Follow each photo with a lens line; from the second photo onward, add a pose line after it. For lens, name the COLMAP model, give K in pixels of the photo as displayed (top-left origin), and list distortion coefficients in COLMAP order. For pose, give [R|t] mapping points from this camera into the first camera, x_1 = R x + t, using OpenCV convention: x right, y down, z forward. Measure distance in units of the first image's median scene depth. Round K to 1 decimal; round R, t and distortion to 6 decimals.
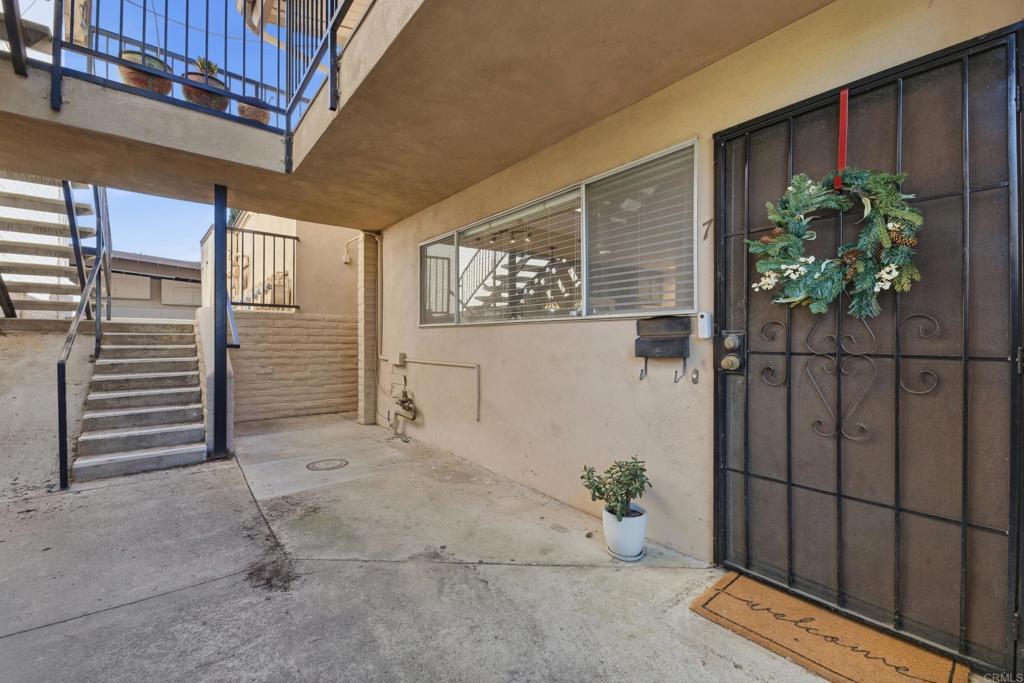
lens RADIAL K [[416.1, 0, 530.3], [0, 416.1, 337.4], [0, 0, 1]] dist [-0.000030, -0.000131]
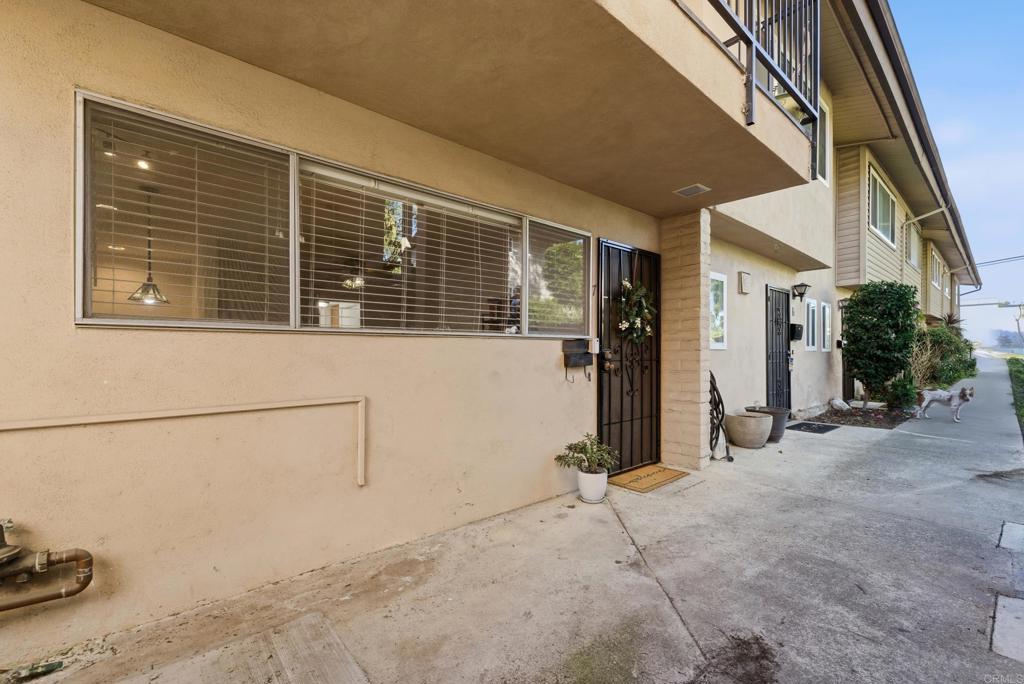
lens RADIAL K [[413.3, 0, 509.4], [0, 413.3, 343.3], [0, 0, 1]] dist [-0.000257, -0.000874]
pose [[0.025606, 0.013080, 0.999587, -1.266749], [-0.002004, 0.999913, -0.013033, -0.014913], [-0.999670, -0.001669, 0.025630, 1.278685]]
